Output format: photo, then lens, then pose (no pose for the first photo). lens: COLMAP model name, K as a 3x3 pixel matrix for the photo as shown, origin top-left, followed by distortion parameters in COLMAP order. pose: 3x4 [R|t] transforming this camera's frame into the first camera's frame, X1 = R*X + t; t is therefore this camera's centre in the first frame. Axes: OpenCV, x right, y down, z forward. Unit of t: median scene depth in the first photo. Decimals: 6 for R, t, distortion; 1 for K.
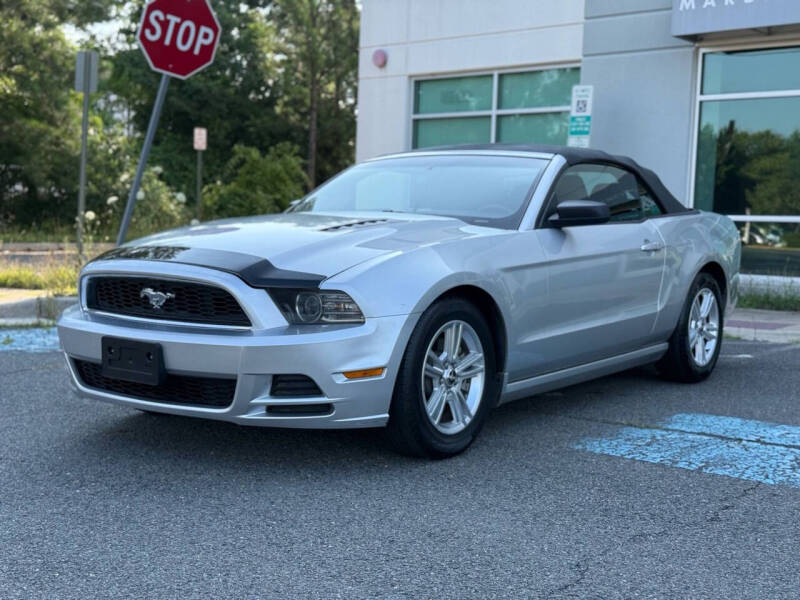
lens RADIAL K [[1100.8, 0, 402.2], [0, 1100.8, 300.7], [0, 0, 1]] dist [0.119107, 0.000000]
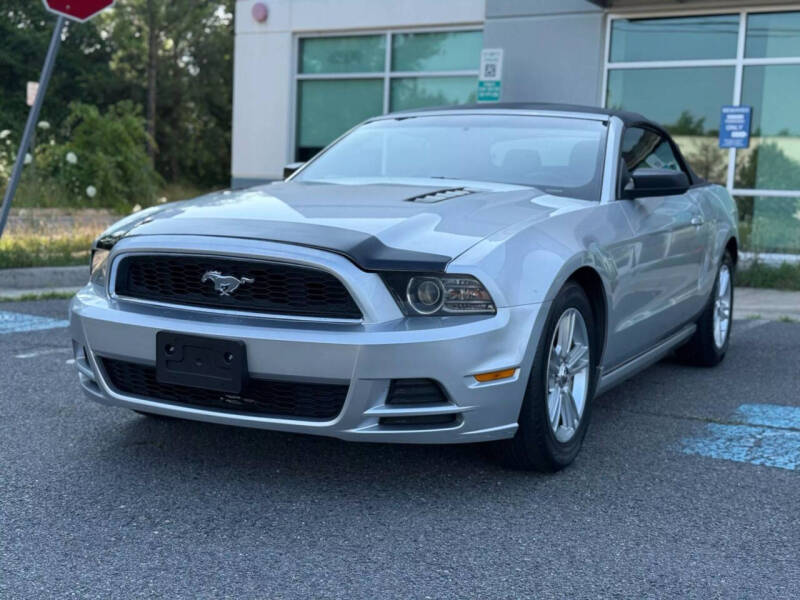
lens RADIAL K [[1100.8, 0, 398.5], [0, 1100.8, 295.7], [0, 0, 1]] dist [0.119107, 0.000000]
pose [[0.986333, -0.003890, 0.164720, -0.192697], [-0.000250, 0.999685, 0.025105, -0.011272], [-0.164766, -0.024803, 0.986021, 0.159651]]
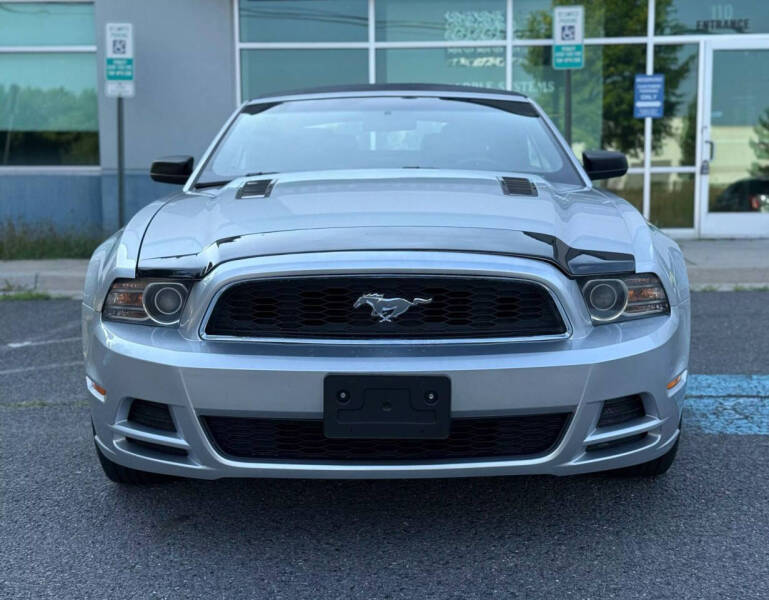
lens RADIAL K [[1104.1, 0, 380.8], [0, 1104.1, 306.9], [0, 0, 1]] dist [0.111937, 0.000000]
pose [[0.814119, -0.094868, 0.572897, -0.501385], [0.069081, 0.995381, 0.066661, -0.038597], [-0.576575, -0.014694, 0.816912, 0.394437]]
